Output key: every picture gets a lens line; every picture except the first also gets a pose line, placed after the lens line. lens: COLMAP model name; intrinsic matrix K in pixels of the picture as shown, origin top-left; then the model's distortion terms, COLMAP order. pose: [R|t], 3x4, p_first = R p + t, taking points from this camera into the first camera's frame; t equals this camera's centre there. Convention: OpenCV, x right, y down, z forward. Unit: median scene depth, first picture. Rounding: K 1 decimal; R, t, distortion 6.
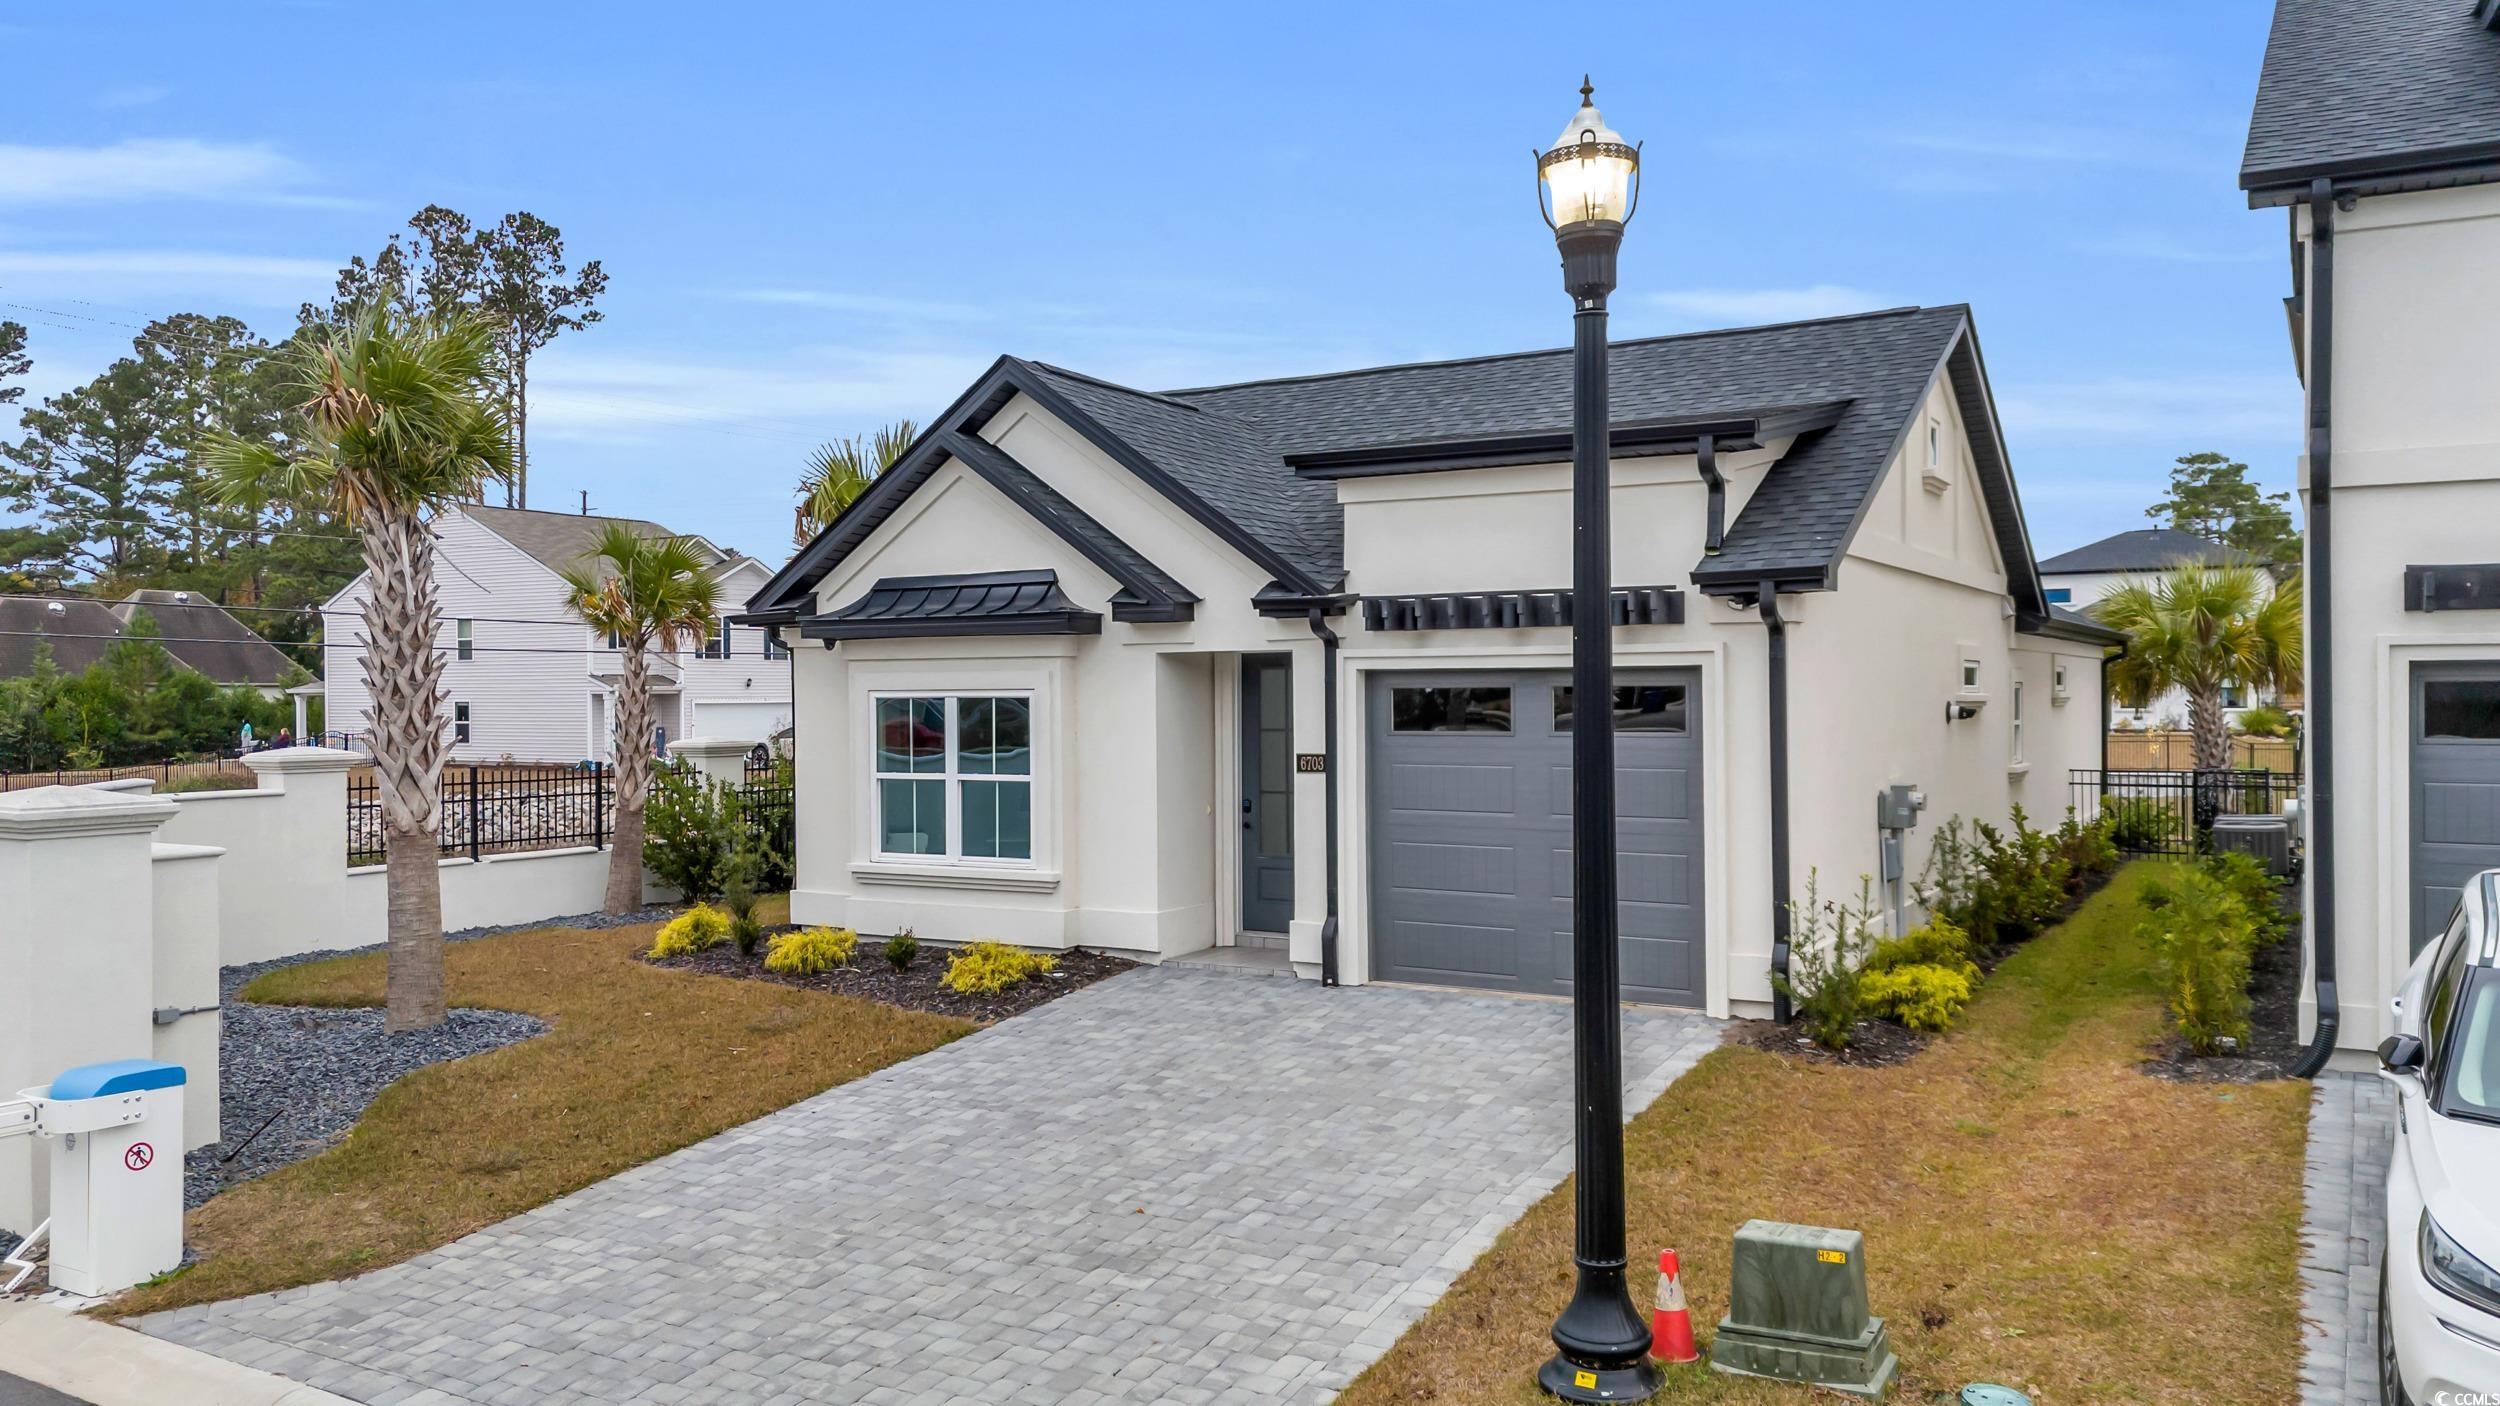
lens RADIAL K [[1766.8, 0, 1250.0], [0, 1766.8, 703.0], [0, 0, 1]] dist [0.002253, -0.000046]
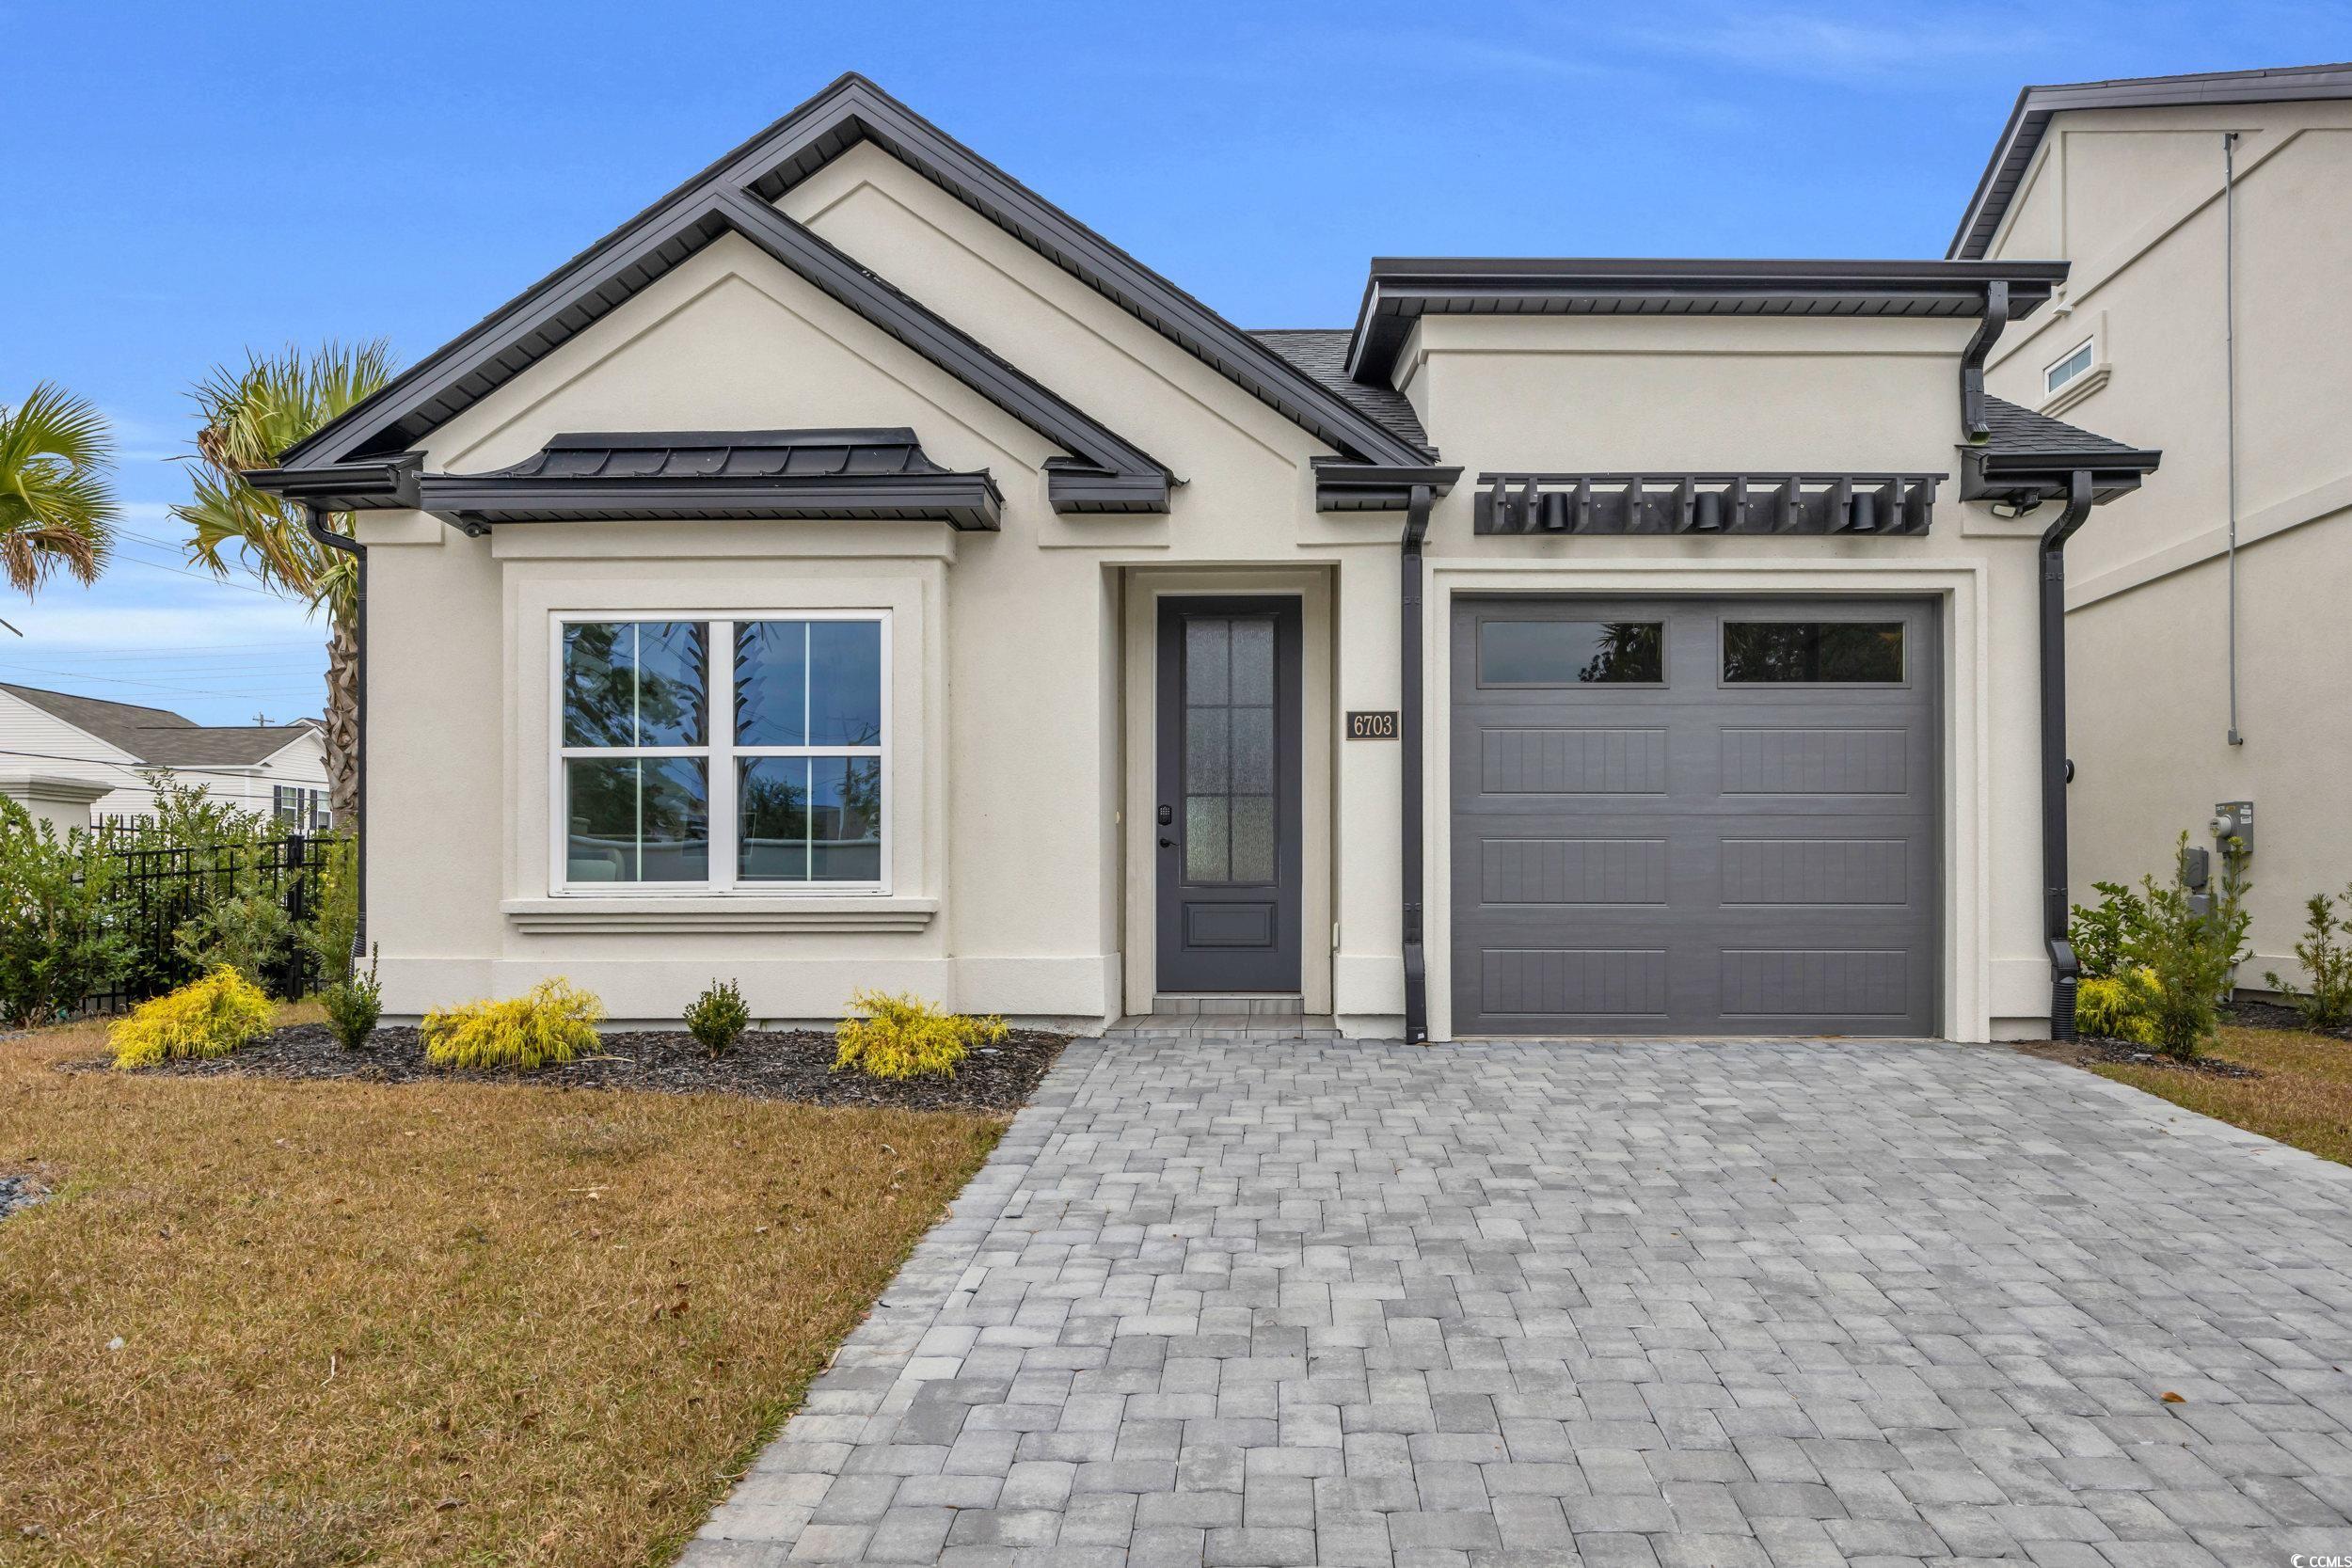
lens RADIAL K [[1511.3, 0, 1179.9], [0, 1511.3, 896.8], [0, 0, 1]] dist [-0.004968, 0.000053]
pose [[0.881696, 0.016691, 0.471523, -0.286939], [-0.006979, 0.999726, -0.022338, 0.107259], [-0.471767, 0.016405, 0.881571, 0.486678]]
